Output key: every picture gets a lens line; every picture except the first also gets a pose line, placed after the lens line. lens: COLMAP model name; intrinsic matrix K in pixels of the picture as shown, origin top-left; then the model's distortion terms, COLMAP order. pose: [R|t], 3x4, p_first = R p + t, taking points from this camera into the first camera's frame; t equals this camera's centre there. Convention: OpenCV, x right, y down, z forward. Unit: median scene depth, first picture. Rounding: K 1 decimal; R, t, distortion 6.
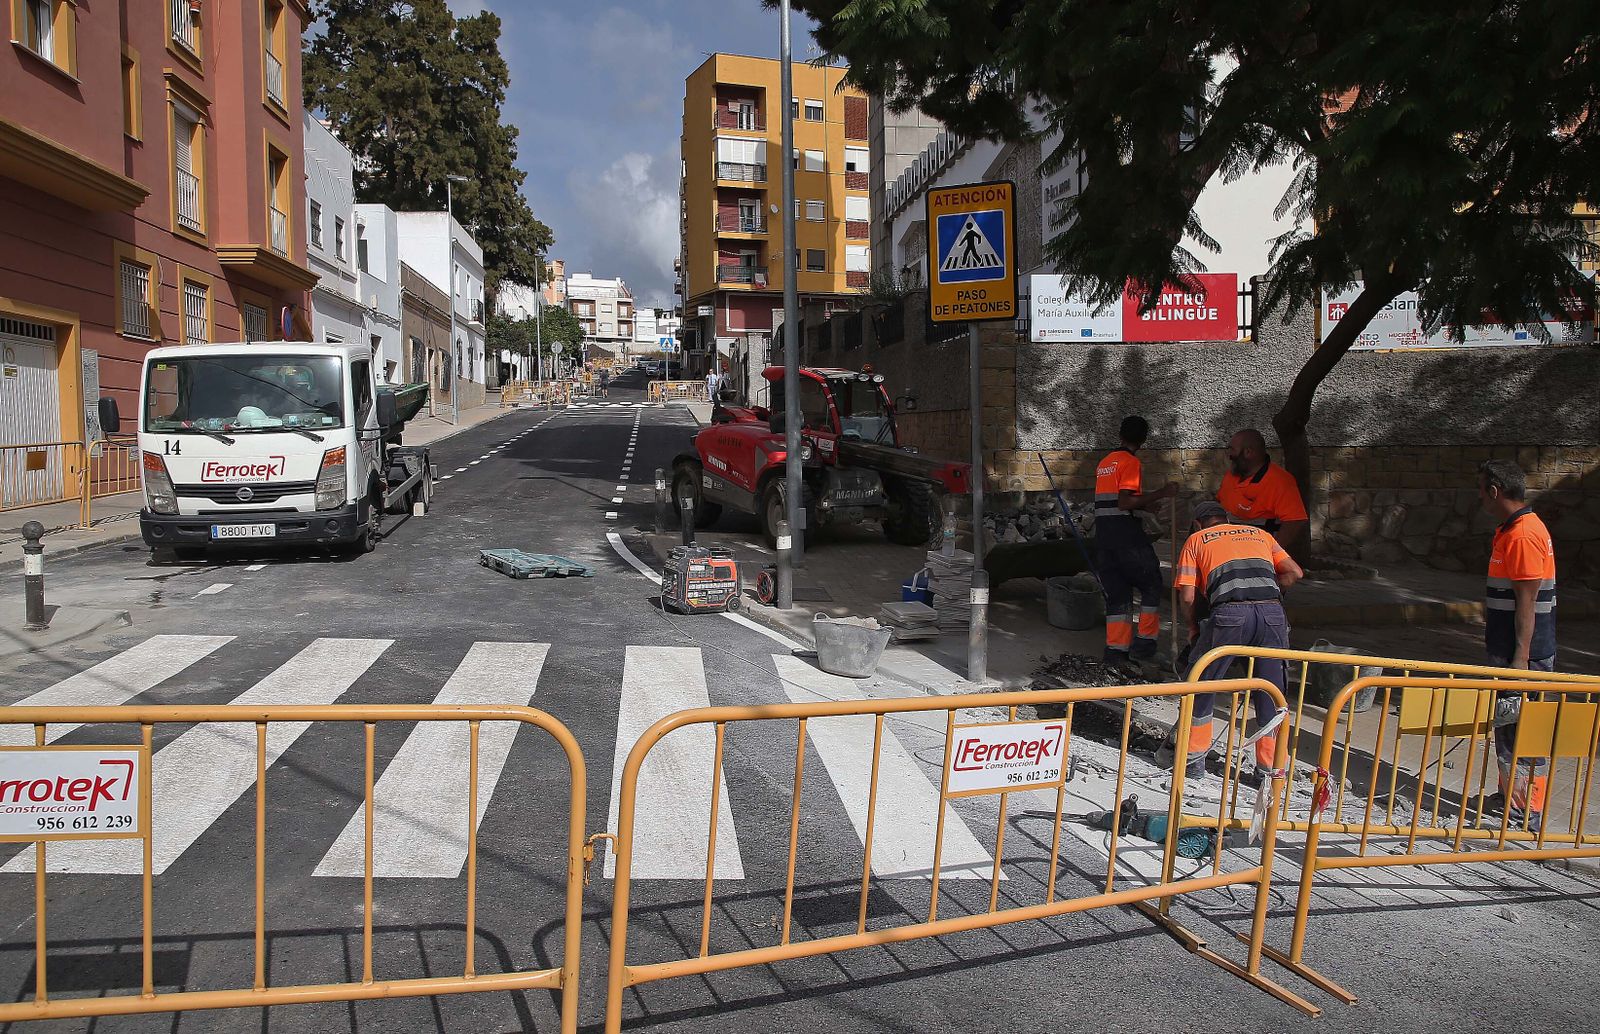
lens RADIAL K [[1148.1, 0, 799.4], [0, 1148.1, 497.5], [0, 0, 1]] dist [-0.047076, 0.003937]
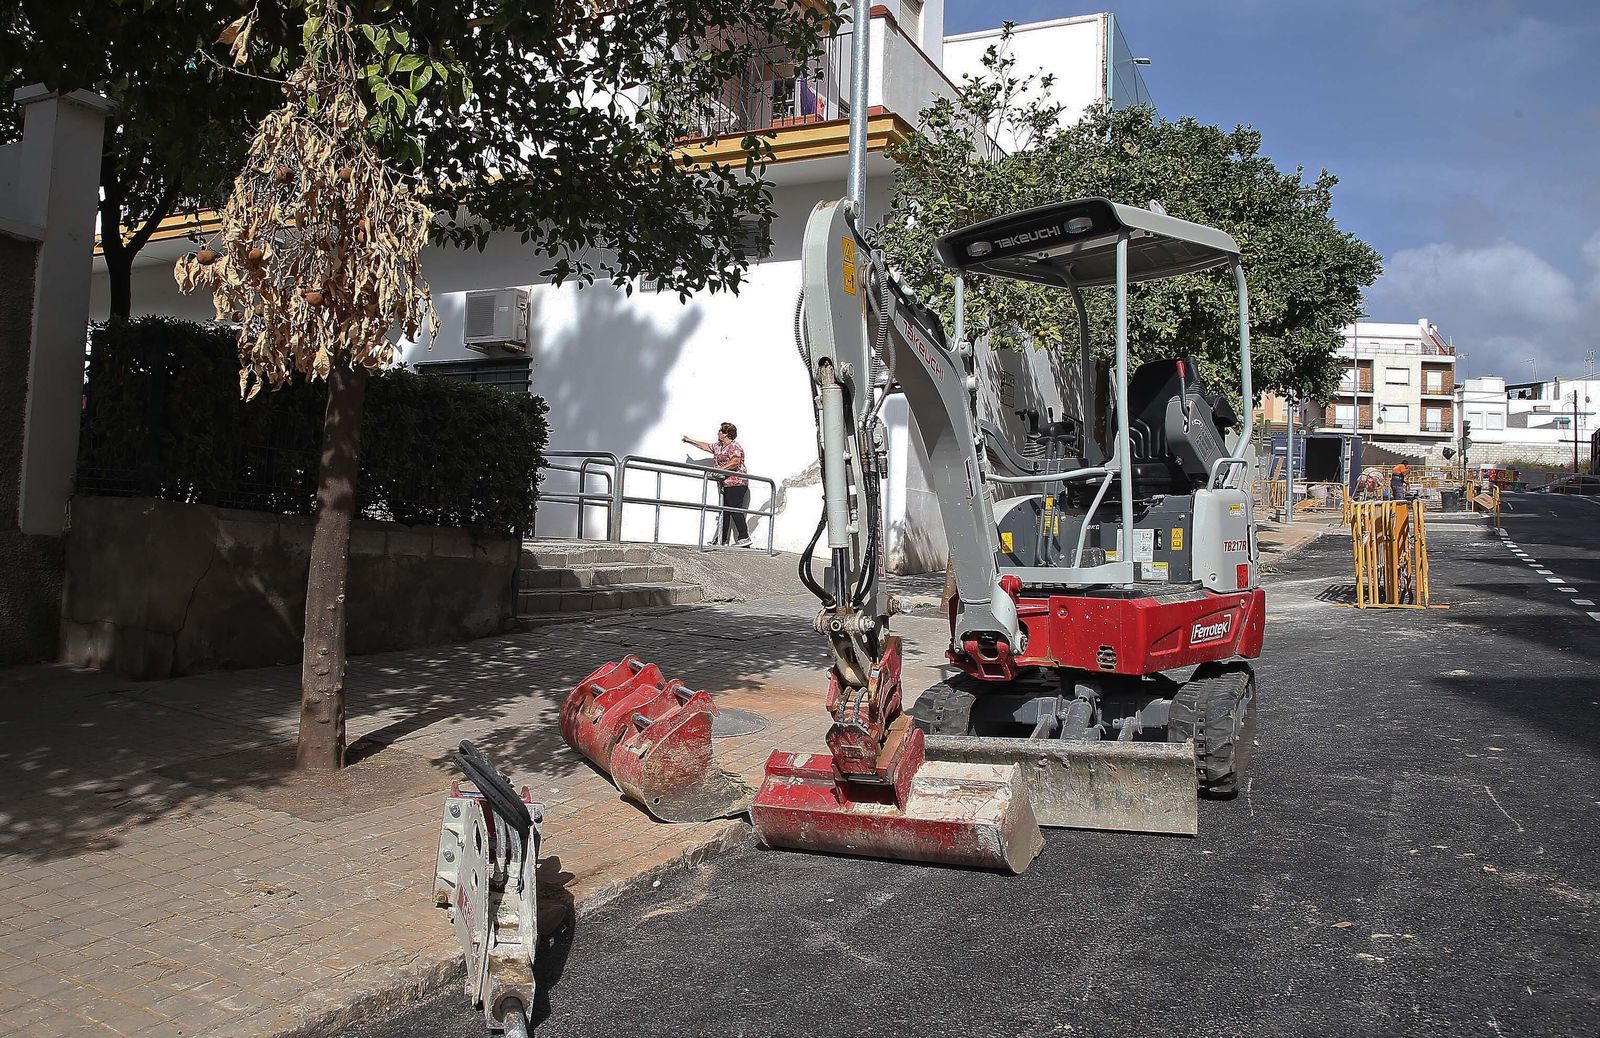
lens RADIAL K [[1279.9, 0, 694.7], [0, 1279.9, 513.1], [0, 0, 1]] dist [-0.045415, 0.007416]
pose [[0.791853, 0.023363, -0.610264, -0.632964], [-0.083351, 0.994052, -0.070097, -0.360779], [0.604997, 0.106372, 0.789091, 3.327280]]
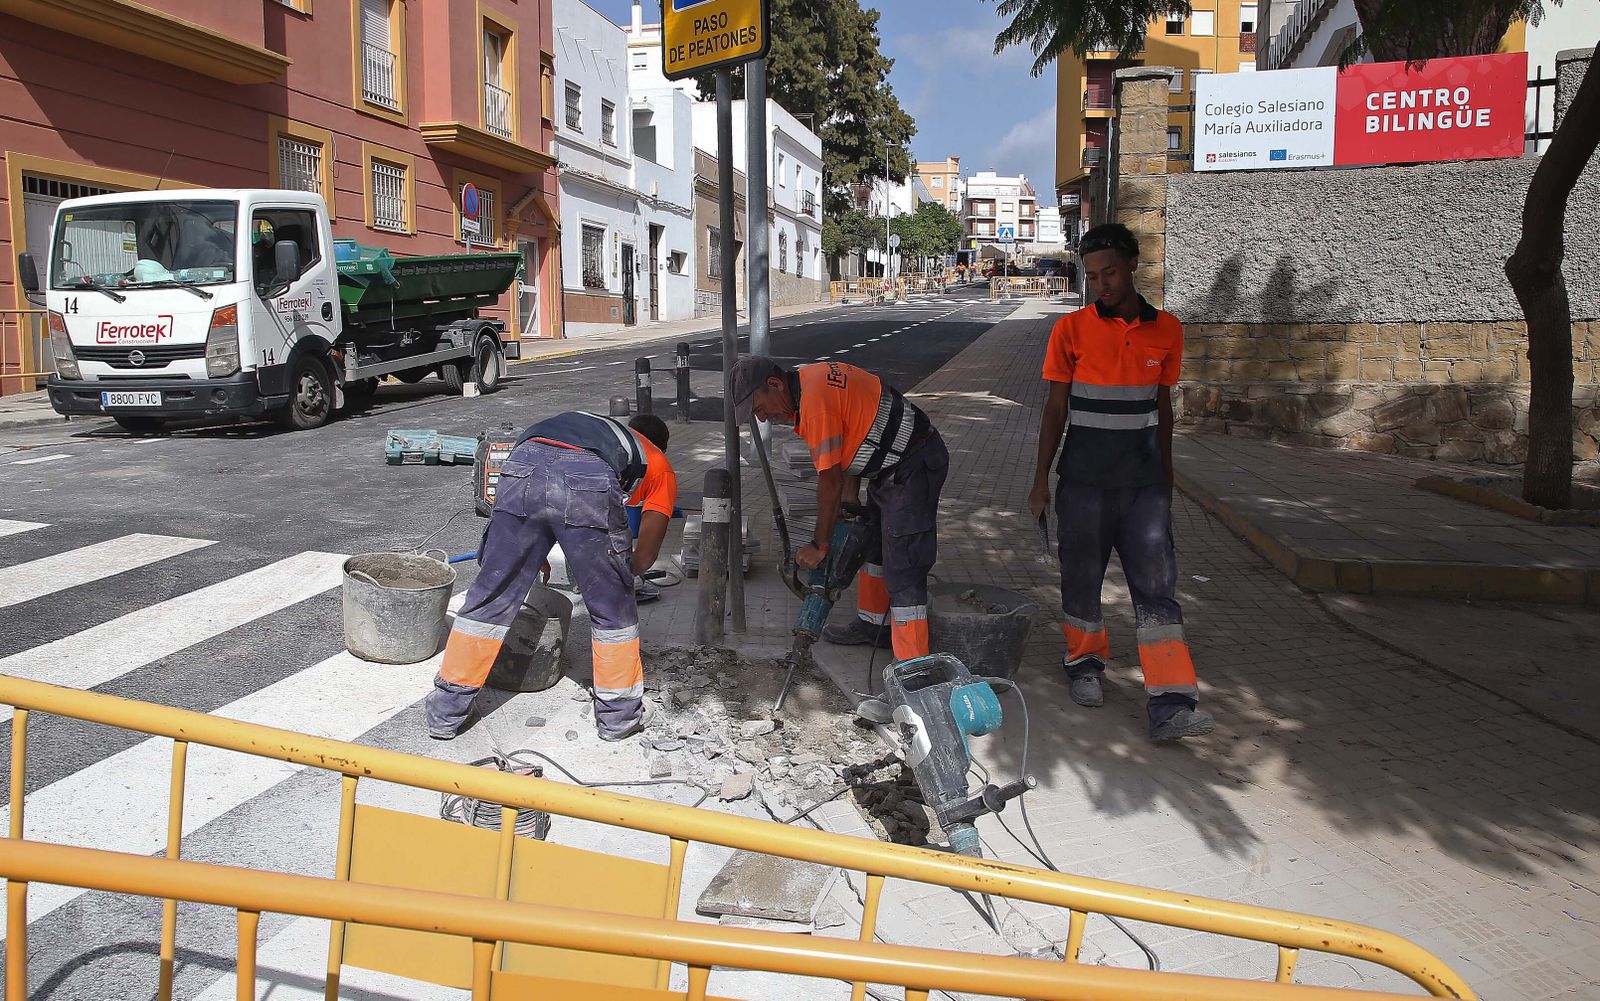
lens RADIAL K [[1188.2, 0, 801.6], [0, 1188.2, 475.0], [0, 0, 1]] dist [-0.075721, 0.055854]
pose [[0.939093, 0.044683, -0.340747, 0.124873], [-0.025493, 0.997837, 0.060591, 0.007854], [0.342717, -0.048214, 0.938201, 0.121771]]
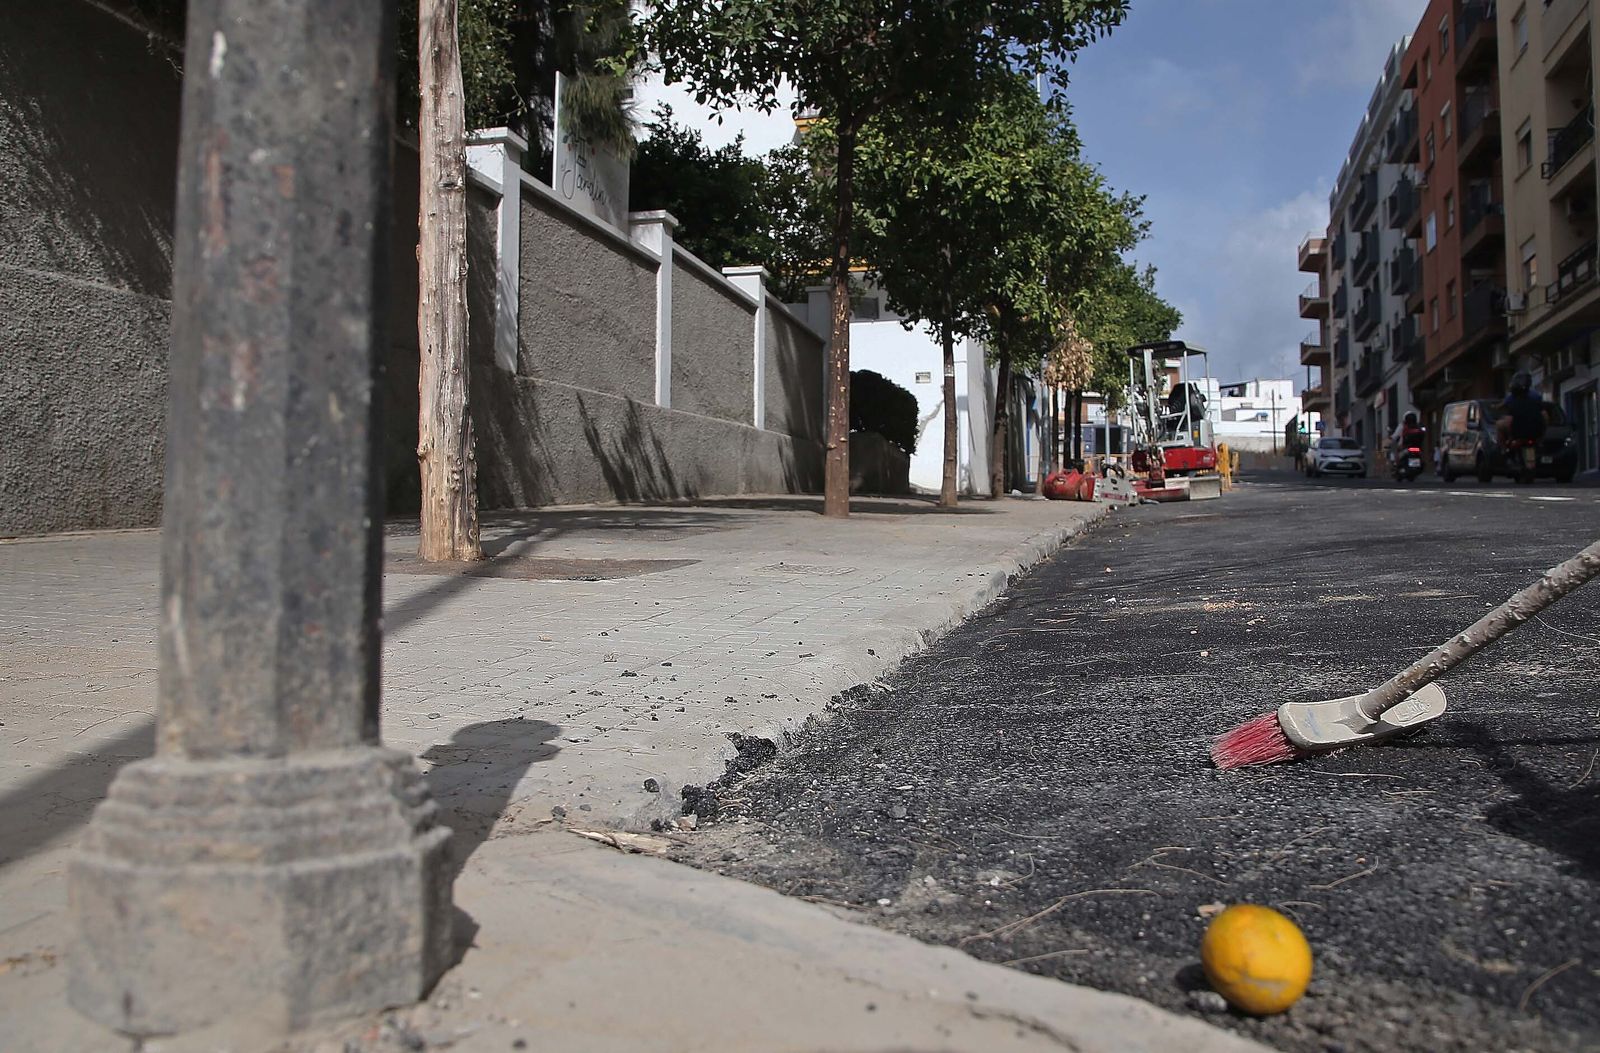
lens RADIAL K [[1345.5, 0, 800.6], [0, 1345.5, 569.6], [0, 0, 1]] dist [-0.068396, 0.006590]
pose [[0.927252, -0.001492, -0.374434, -0.619498], [-0.020395, 0.998306, -0.054483, -0.248617], [0.373881, 0.058156, 0.925651, 2.721099]]
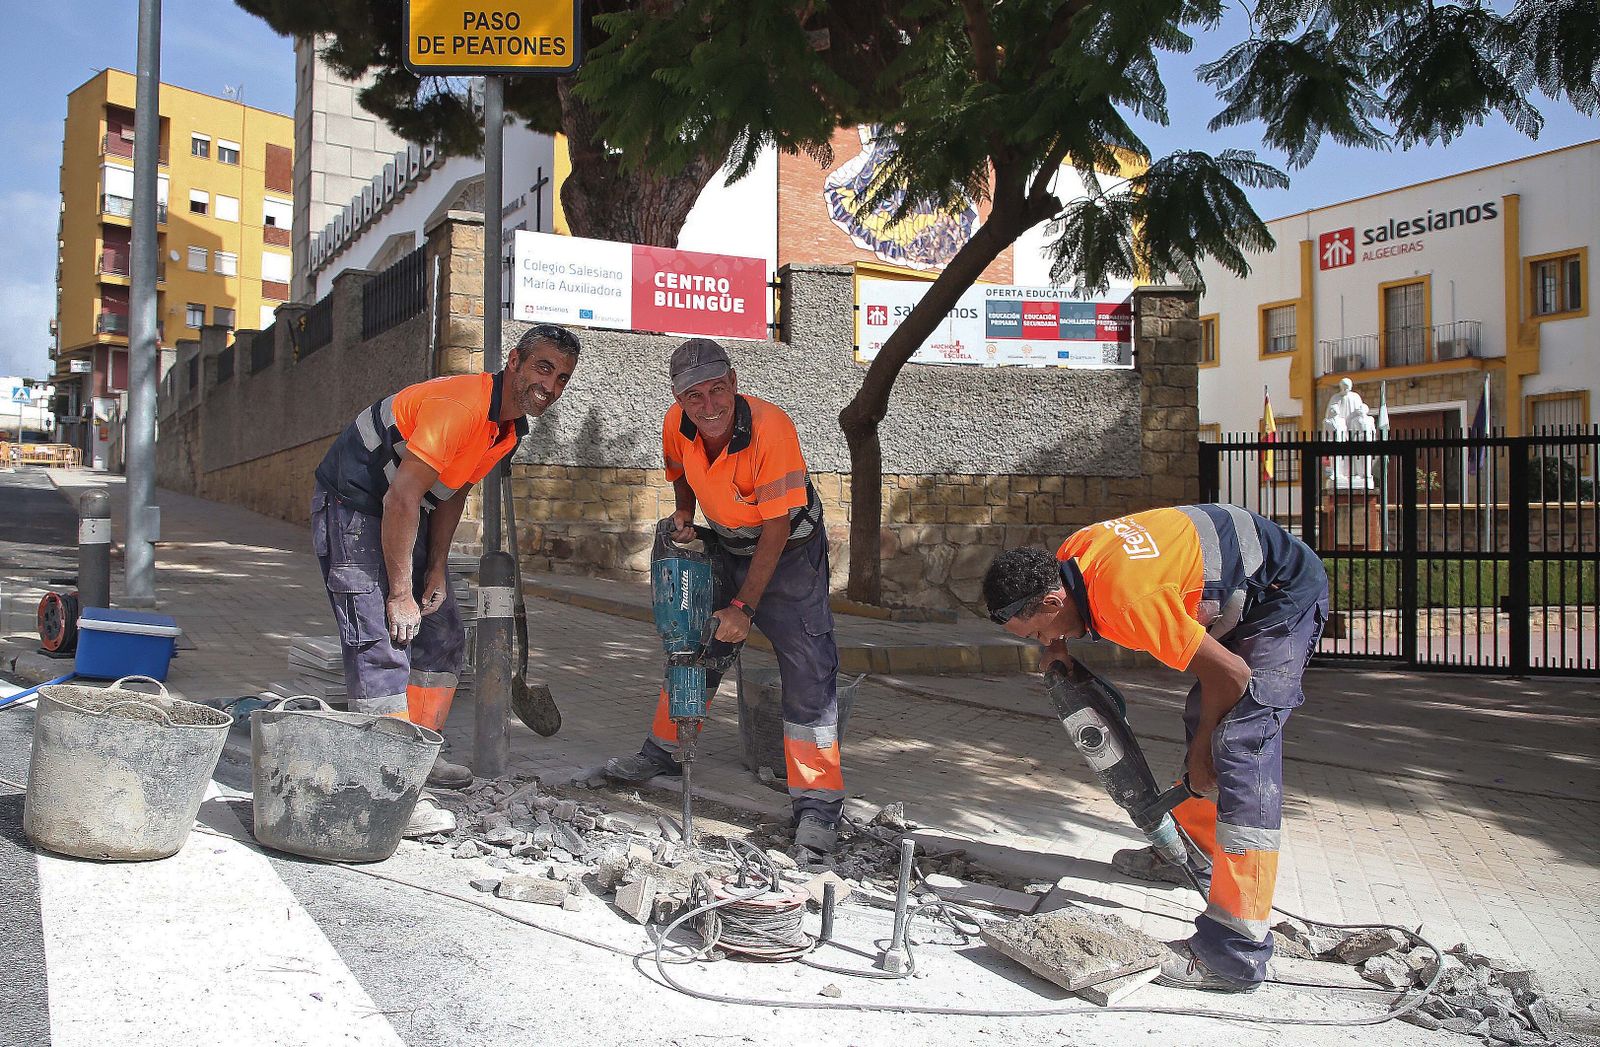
lens RADIAL K [[1155.7, 0, 755.2], [0, 1155.7, 517.1], [0, 0, 1]] dist [-0.108469, 0.094227]
pose [[0.898839, 0.024670, 0.437585, 0.011844], [0.007248, 0.997441, -0.071122, 0.024563], [-0.438220, 0.067099, 0.896360, 0.150083]]
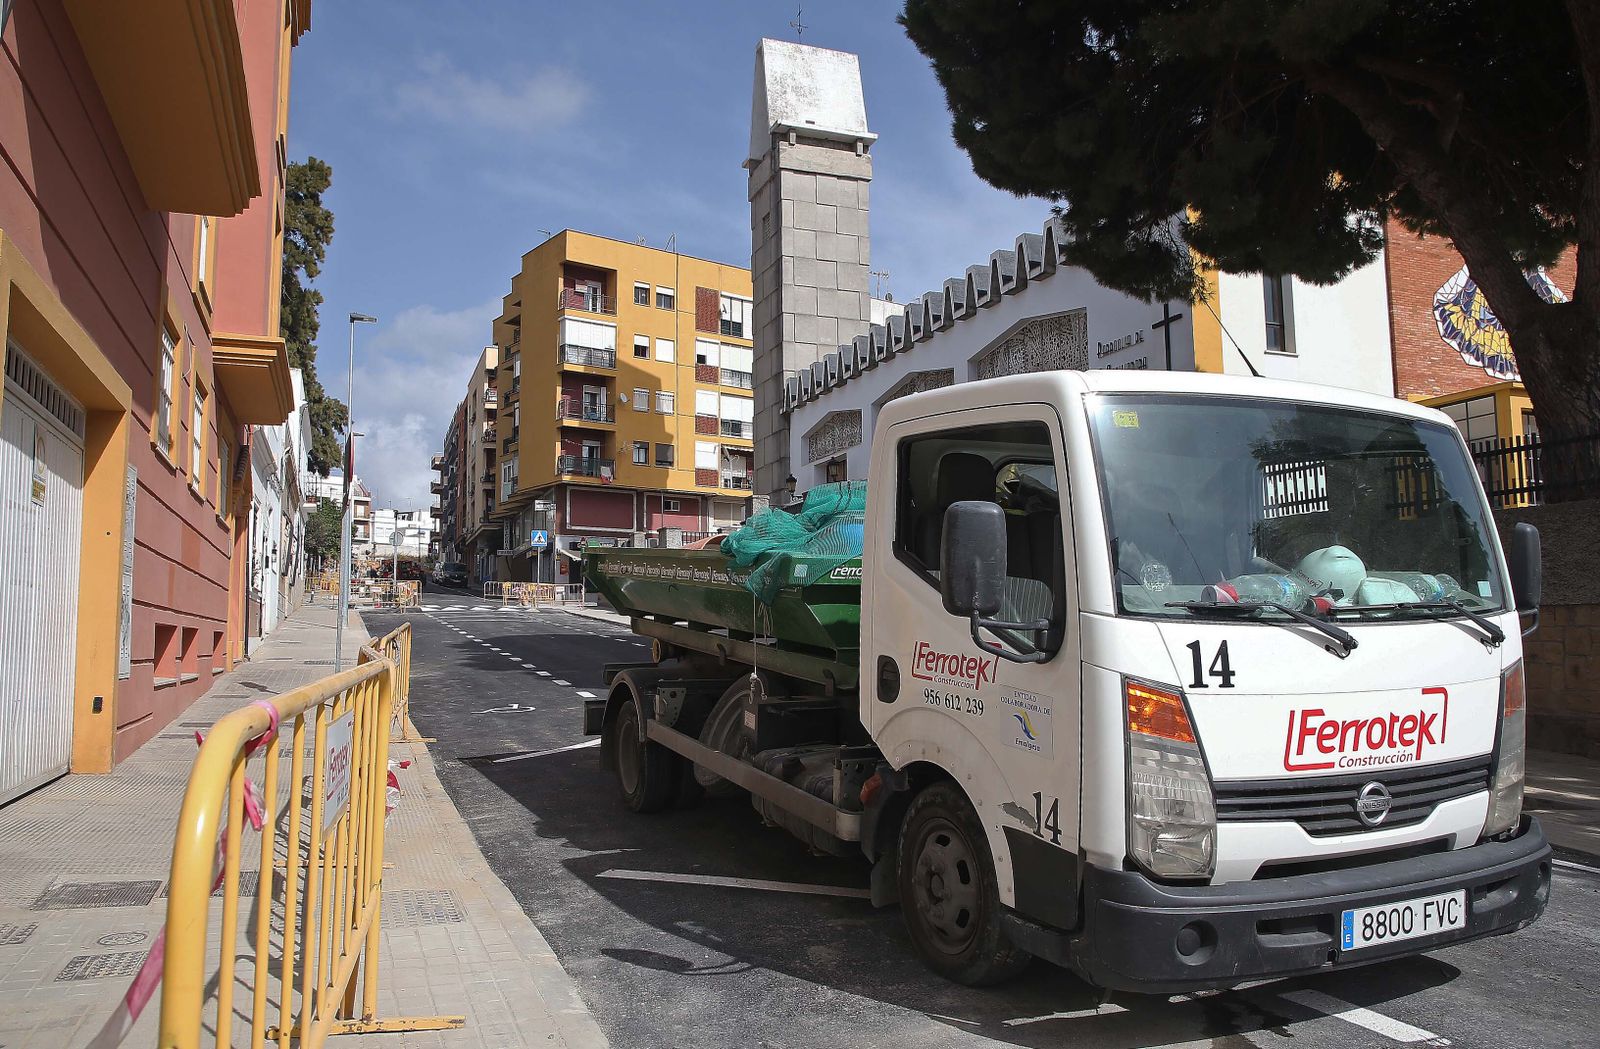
lens RADIAL K [[1148.4, 0, 800.0], [0, 1148.4, 524.5], [0, 0, 1]] dist [-0.052660, 0.001971]
pose [[0.969369, 0.029459, 0.243837, -0.286444], [0.009935, 0.987265, -0.158773, -0.012827], [-0.245409, 0.156332, 0.956731, 0.276097]]
